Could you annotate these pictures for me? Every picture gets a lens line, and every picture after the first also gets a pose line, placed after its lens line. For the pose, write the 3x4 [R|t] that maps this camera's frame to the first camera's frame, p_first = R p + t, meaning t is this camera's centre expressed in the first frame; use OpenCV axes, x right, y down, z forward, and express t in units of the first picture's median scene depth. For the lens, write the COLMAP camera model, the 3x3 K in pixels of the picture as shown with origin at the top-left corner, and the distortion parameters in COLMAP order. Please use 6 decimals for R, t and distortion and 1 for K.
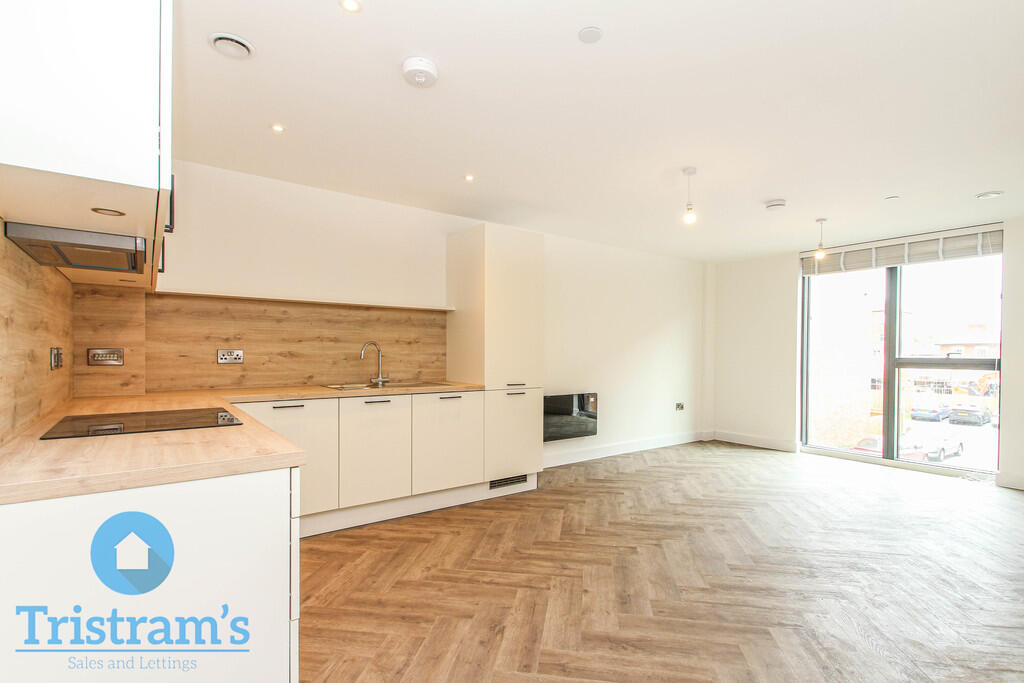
lens RADIAL K [[473.5, 0, 477.7], [0, 473.5, 359.2], [0, 0, 1]] dist [0.003169, -0.007984]
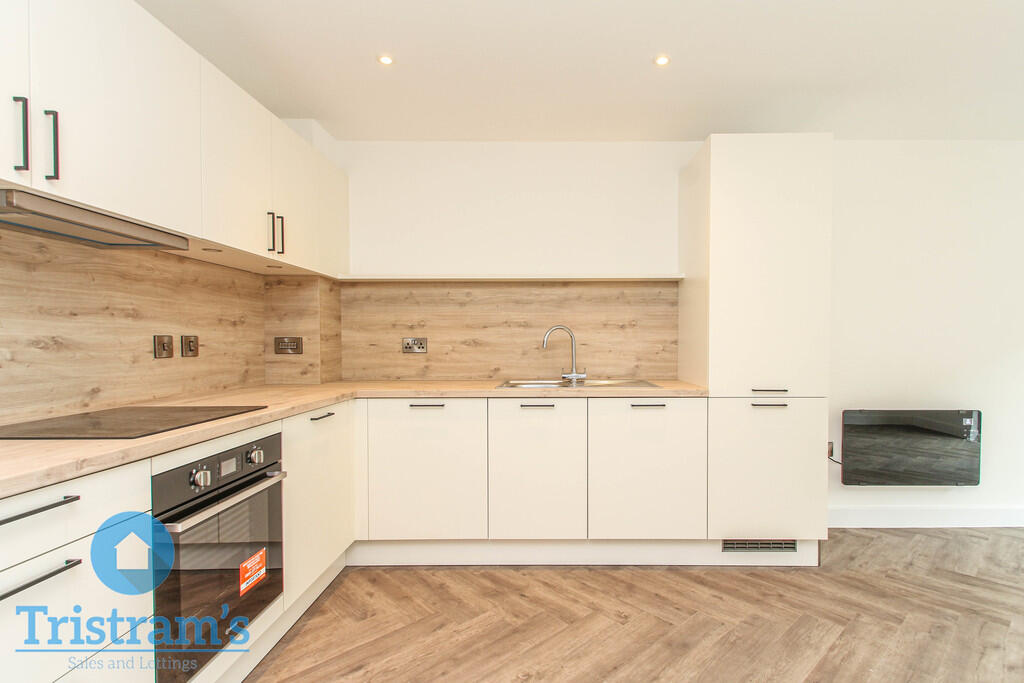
lens RADIAL K [[475.5, 0, 553.5], [0, 475.5, 356.8], [0, 0, 1]] dist [0.001094, -0.000706]
pose [[0.830749, 0.011385, -0.556531, 0.182452], [-0.003237, 0.999873, 0.015624, 0.001097], [0.556639, -0.011178, 0.830680, 0.325215]]
